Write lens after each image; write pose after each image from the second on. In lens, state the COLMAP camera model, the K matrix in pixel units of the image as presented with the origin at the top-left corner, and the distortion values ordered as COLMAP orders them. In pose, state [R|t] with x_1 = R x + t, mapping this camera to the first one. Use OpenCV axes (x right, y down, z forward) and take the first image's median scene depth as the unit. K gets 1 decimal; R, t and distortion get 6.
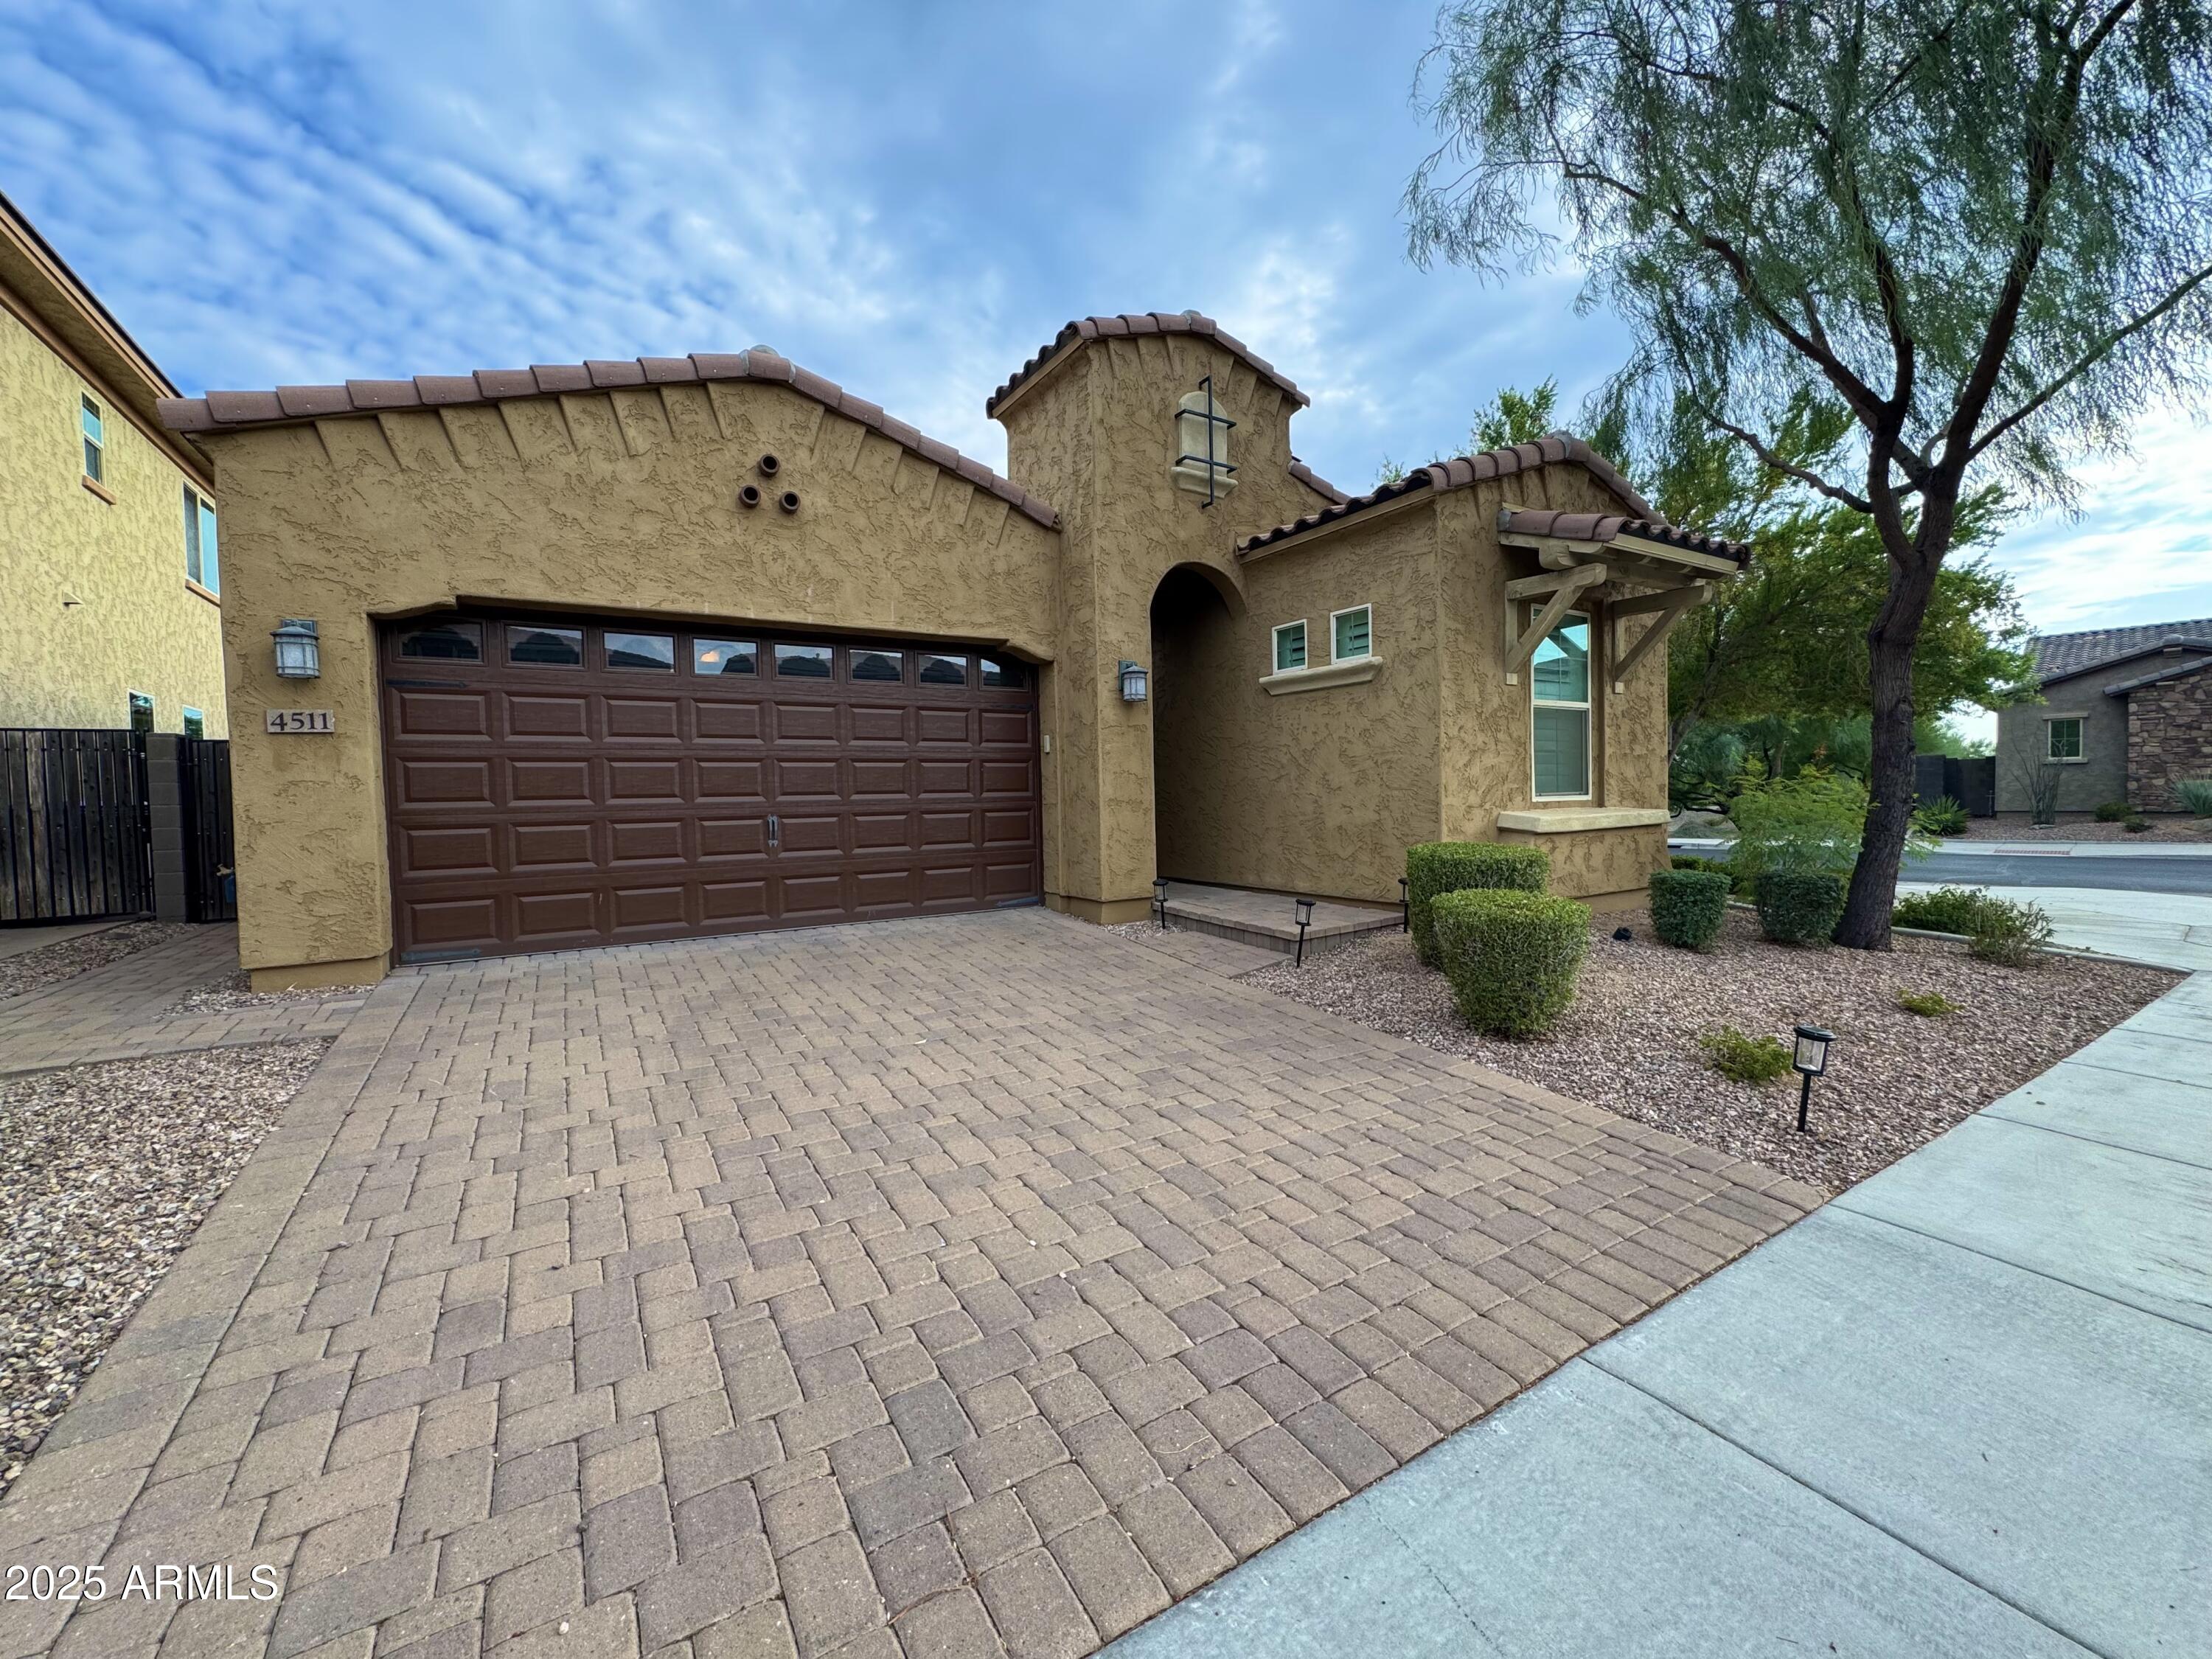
lens RADIAL K [[883.3, 0, 1106.0], [0, 883.3, 829.5], [0, 0, 1]] dist [0.001878, 0.000265]
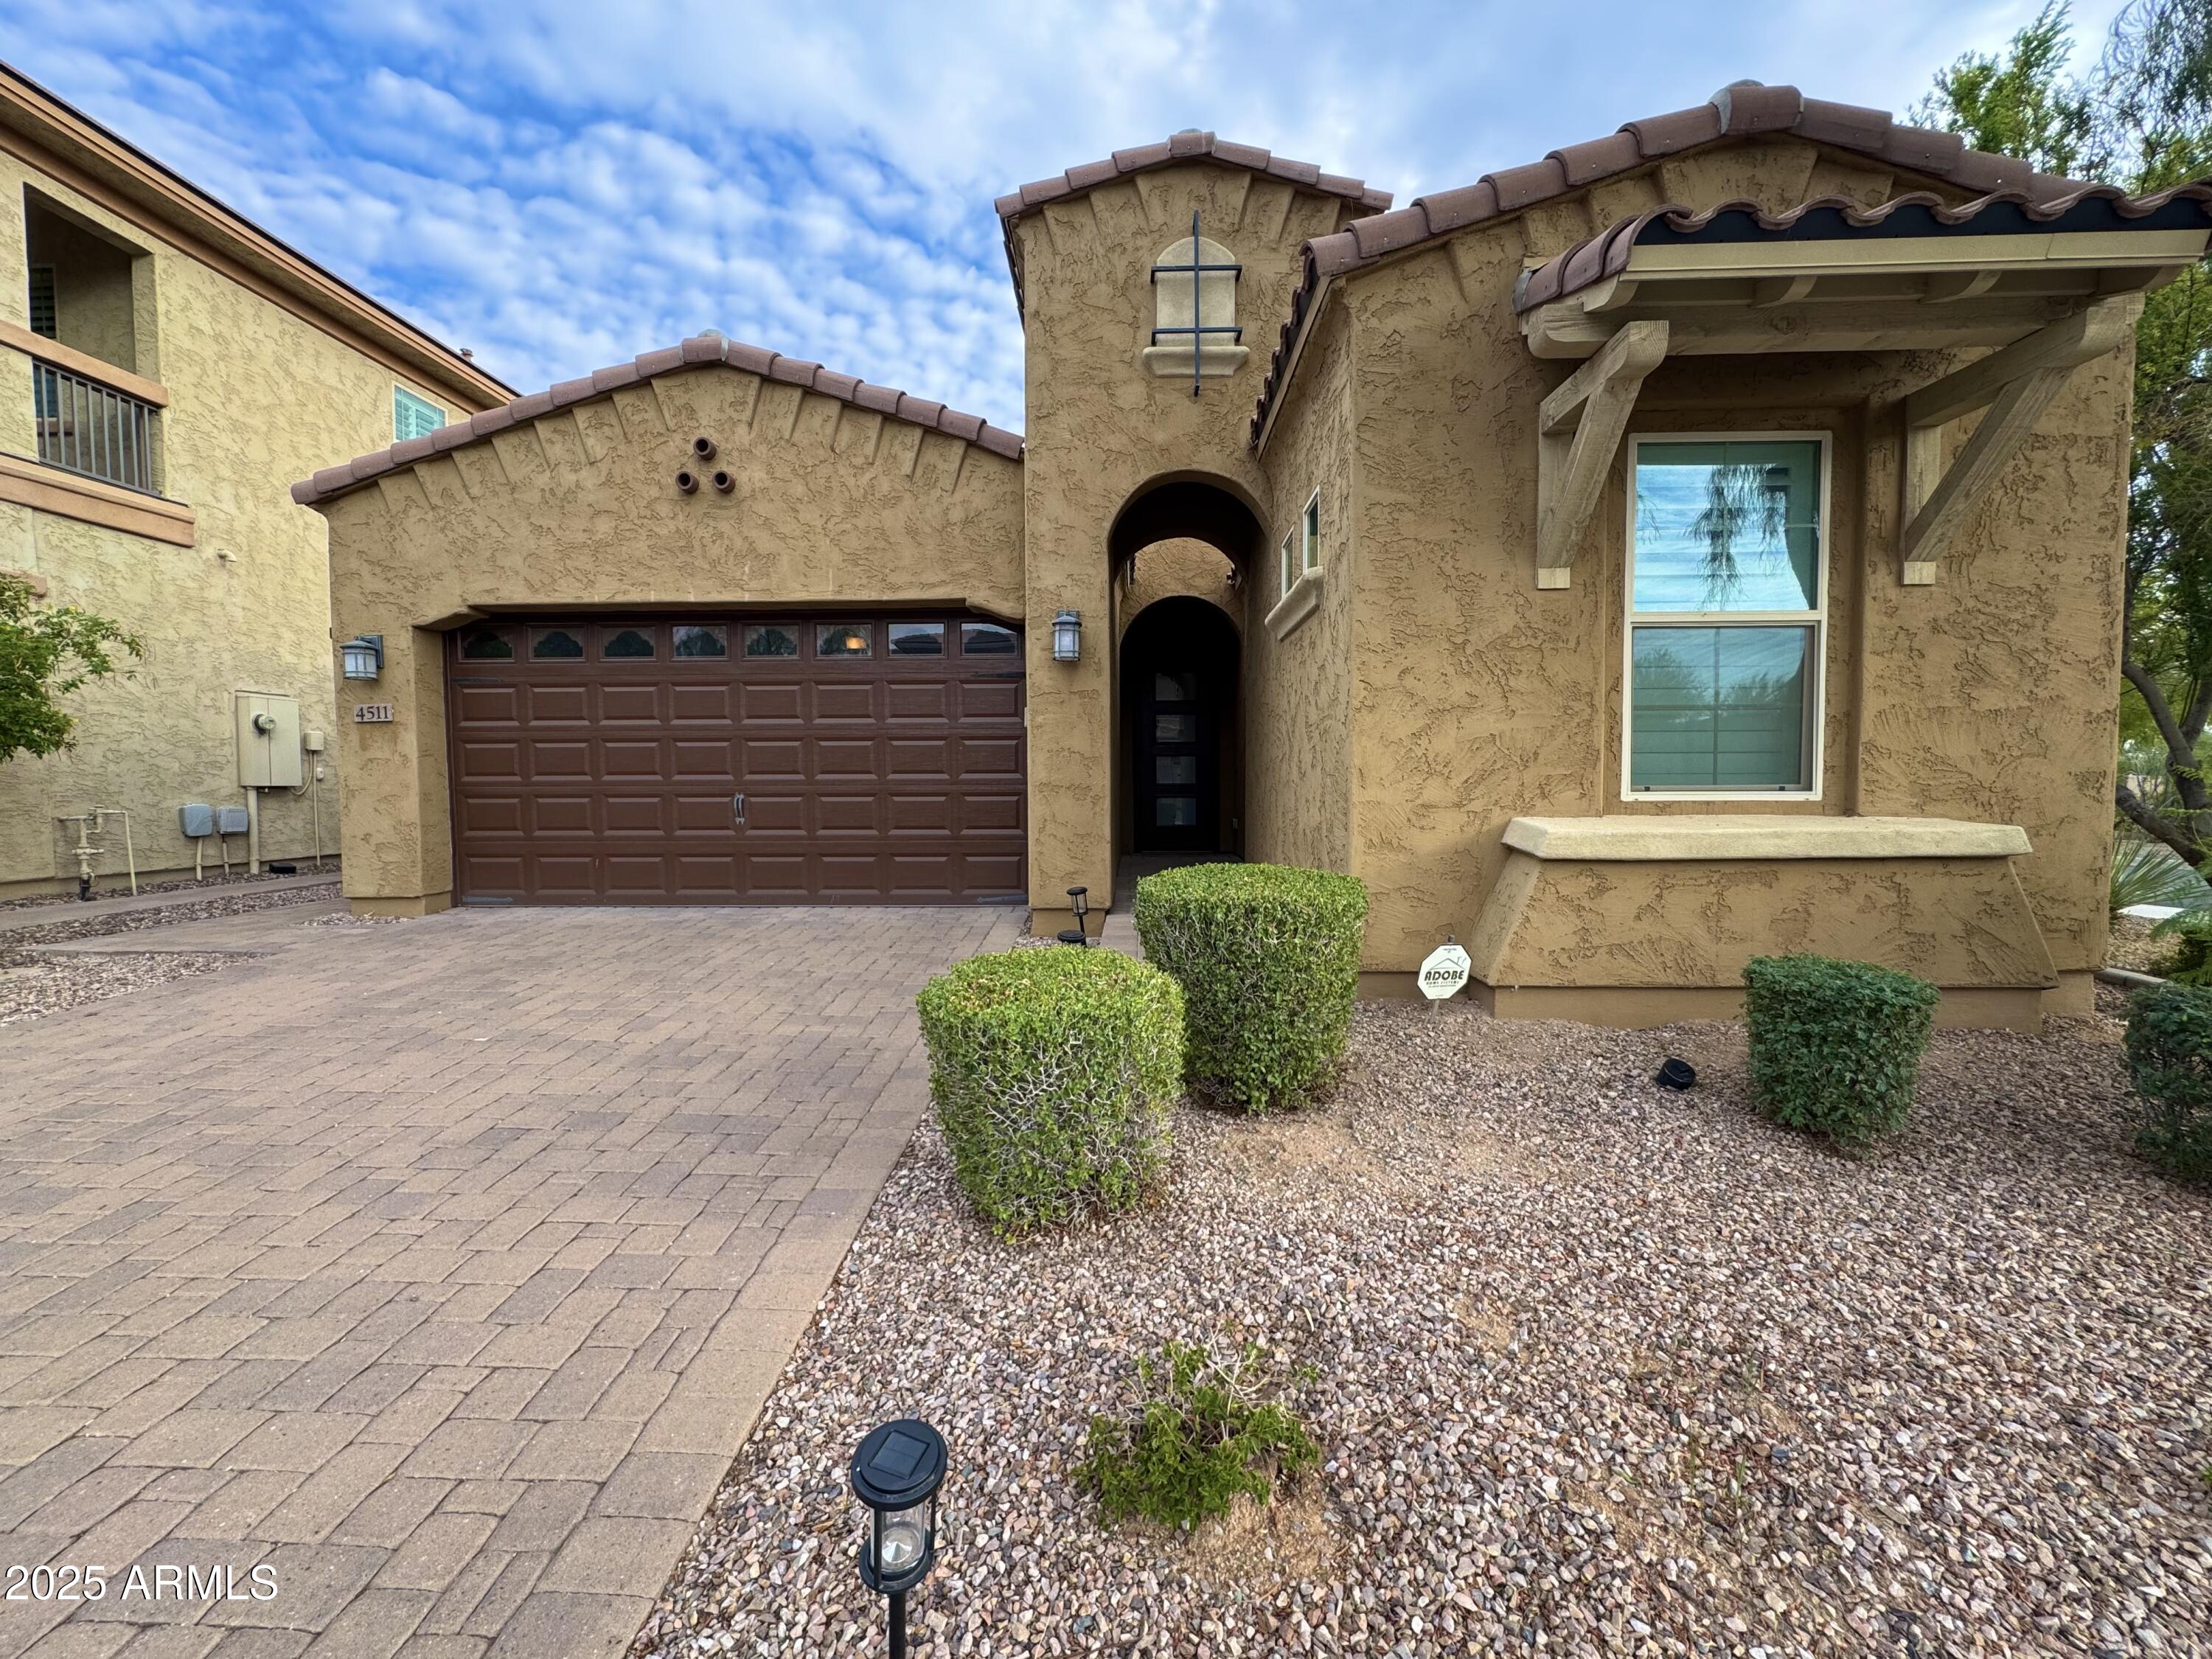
lens RADIAL K [[879.8, 0, 1106.0], [0, 879.8, 829.5], [0, 0, 1]] dist [-0.000249, 0.000070]
pose [[0.829992, 0.045596, -0.555909, 0.545422], [-0.035683, 0.998952, 0.028657, -0.018919], [0.556633, -0.003948, 0.830749, 0.389282]]
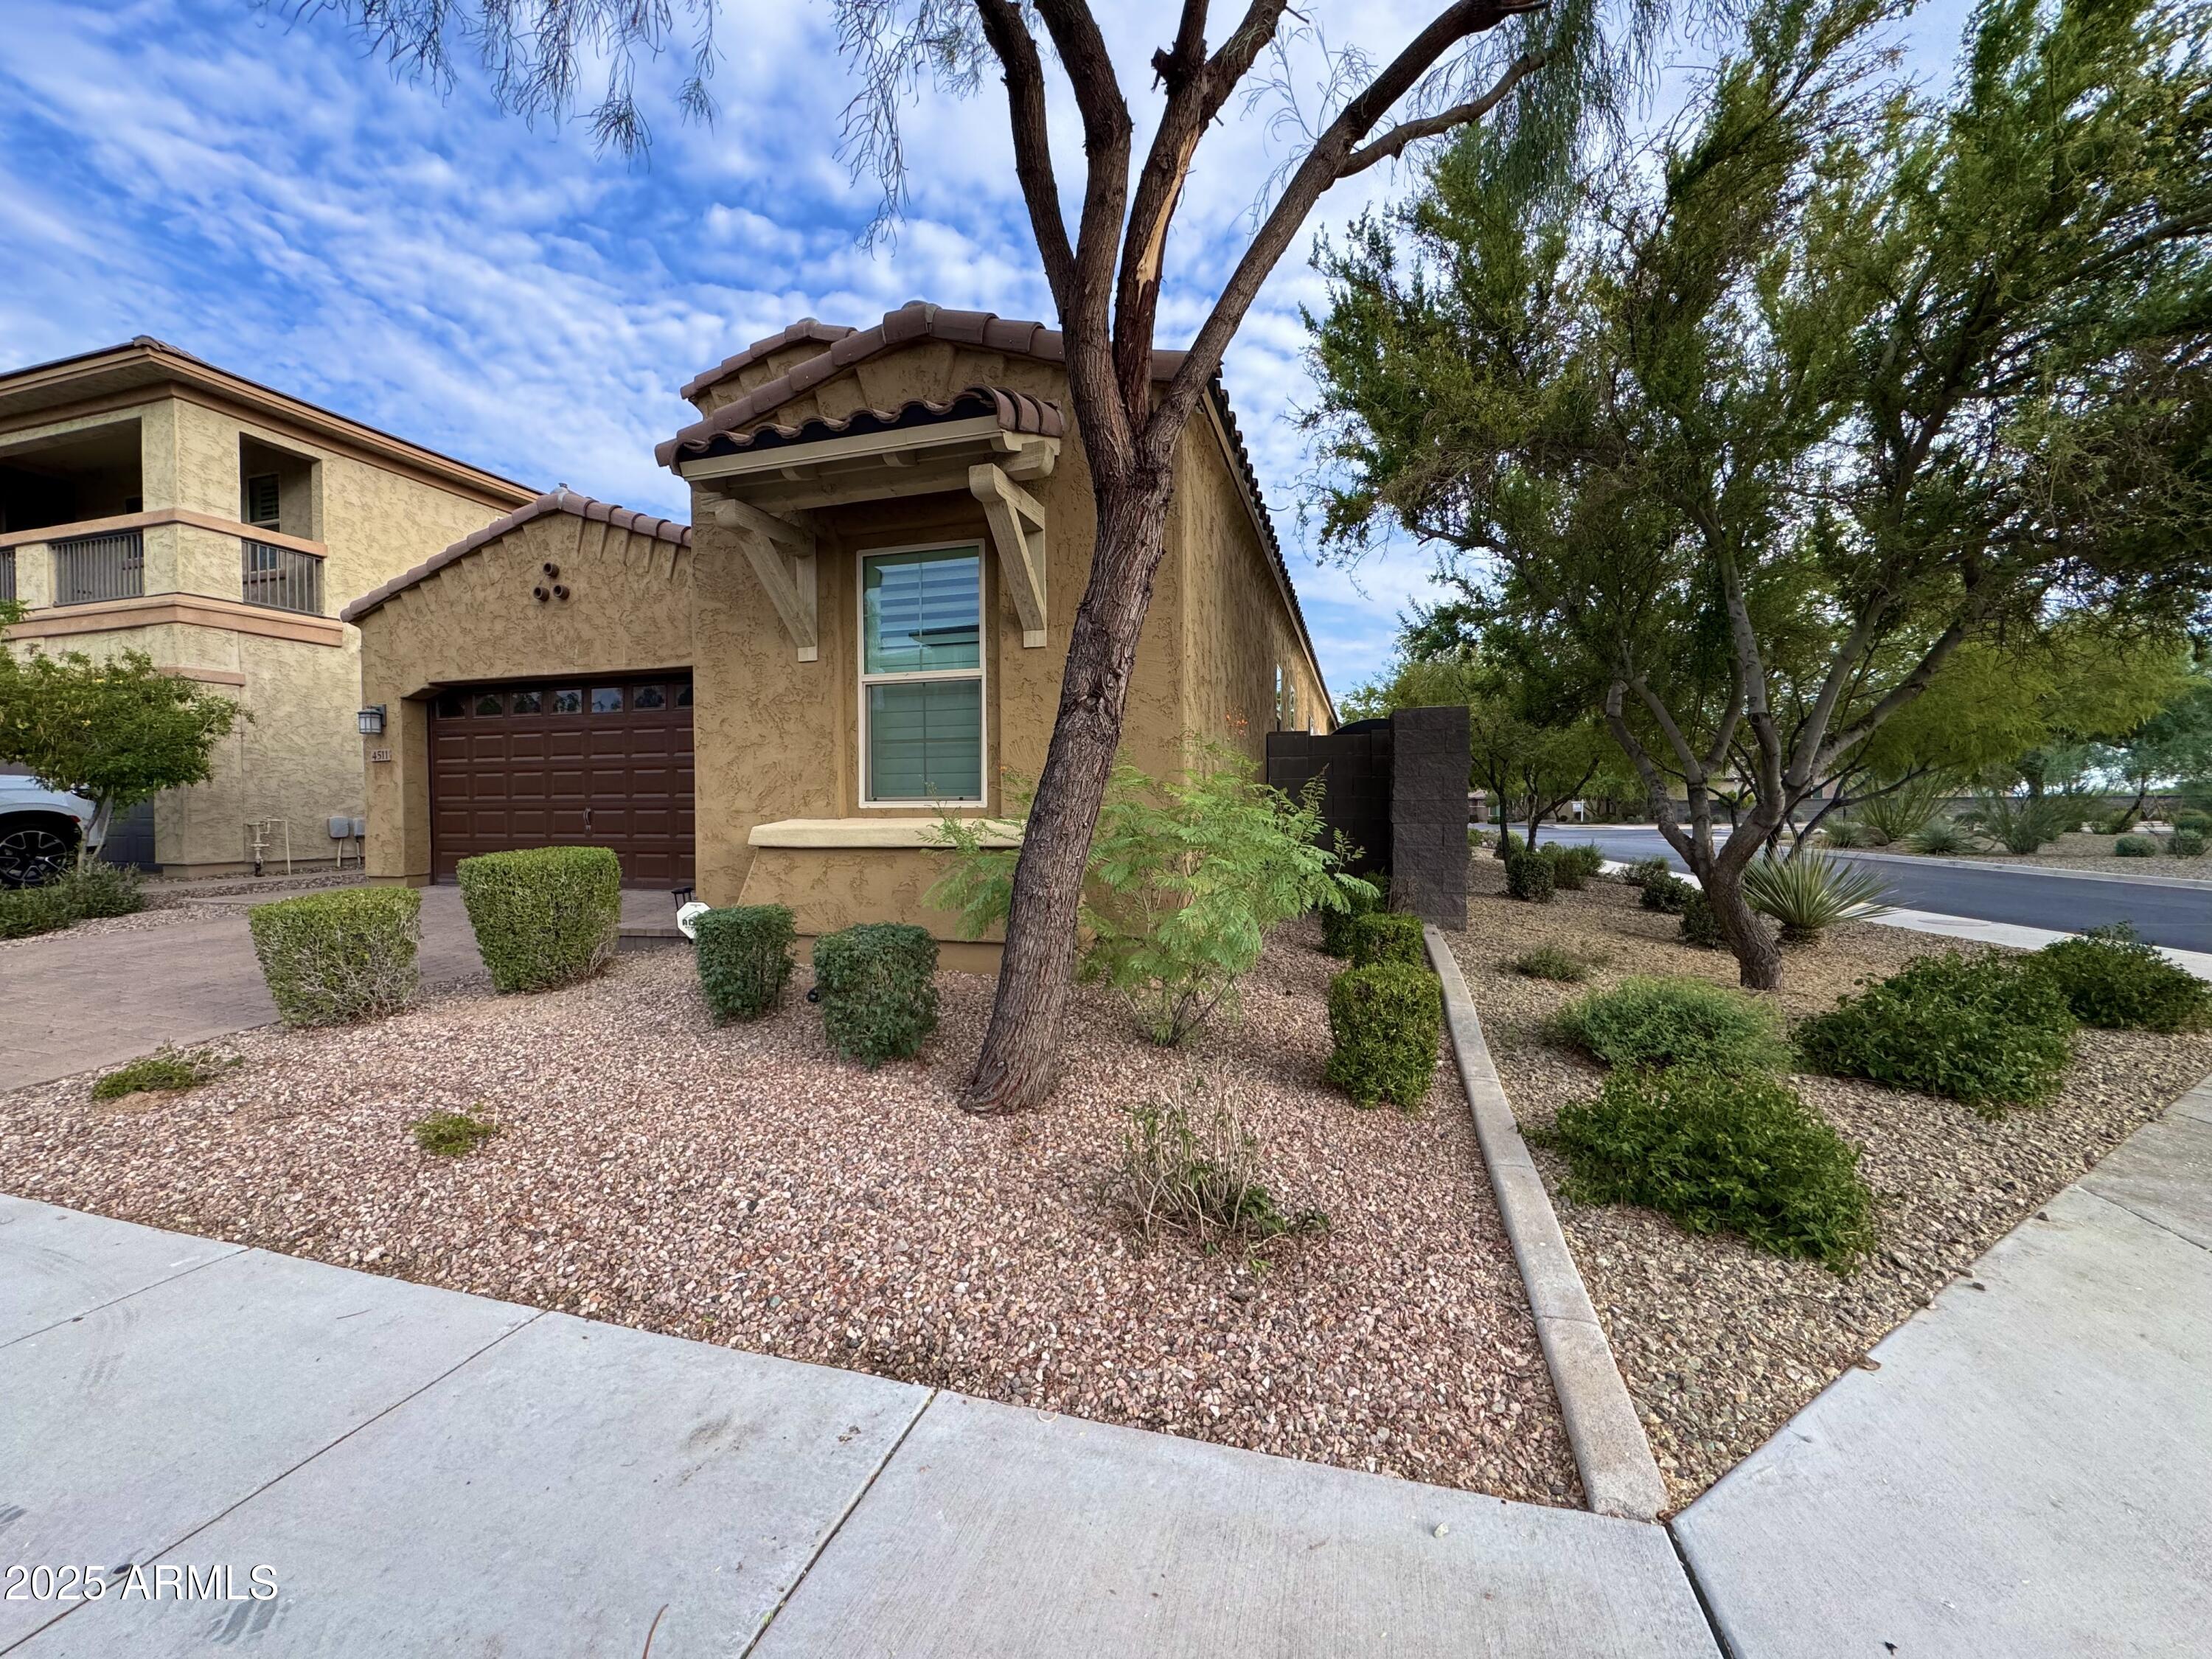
lens RADIAL K [[876.8, 0, 1106.0], [0, 876.8, 829.5], [0, 0, 1]] dist [0.001387, 0.000056]
pose [[0.661583, 0.035411, -0.749036, 1.252680], [-0.038243, 0.999178, 0.013459, -0.032836], [0.748896, 0.019741, 0.662393, 0.686742]]
